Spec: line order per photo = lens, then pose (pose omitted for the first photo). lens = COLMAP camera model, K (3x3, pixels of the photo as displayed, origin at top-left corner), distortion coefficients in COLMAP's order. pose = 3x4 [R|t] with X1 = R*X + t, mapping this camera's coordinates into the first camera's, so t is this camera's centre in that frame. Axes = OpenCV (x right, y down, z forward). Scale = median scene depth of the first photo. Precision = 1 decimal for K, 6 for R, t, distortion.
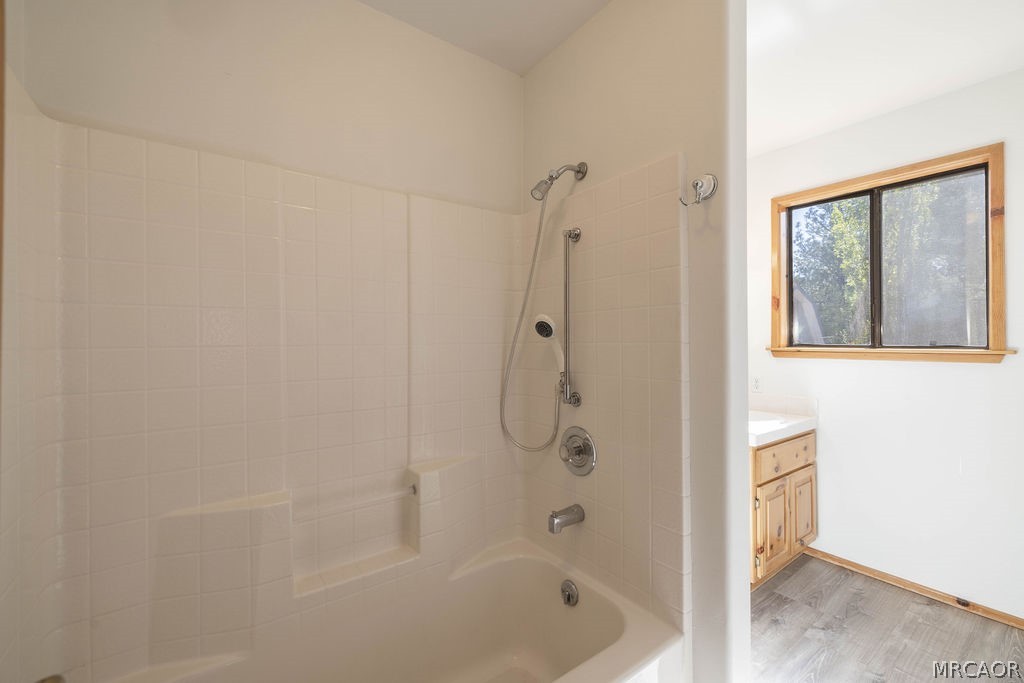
lens RADIAL K [[439.0, 0, 512.0], [0, 439.0, 341.5], [0, 0, 1]] dist [0.035573, -0.015196]
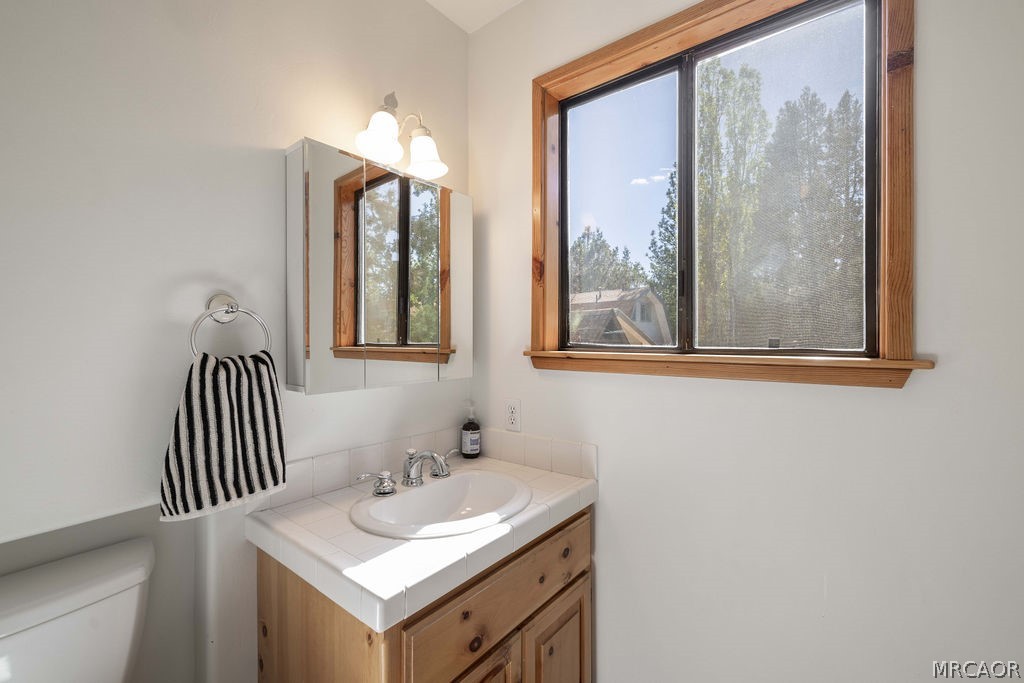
lens RADIAL K [[432.2, 0, 510.2], [0, 432.2, 337.9], [0, 0, 1]] dist [0.003115, 0.000567]
pose [[0.971179, 0.006872, 0.238253, 0.479843], [-0.005509, 0.999964, -0.006386, 0.001118], [-0.238288, 0.004889, 0.971182, 0.539888]]
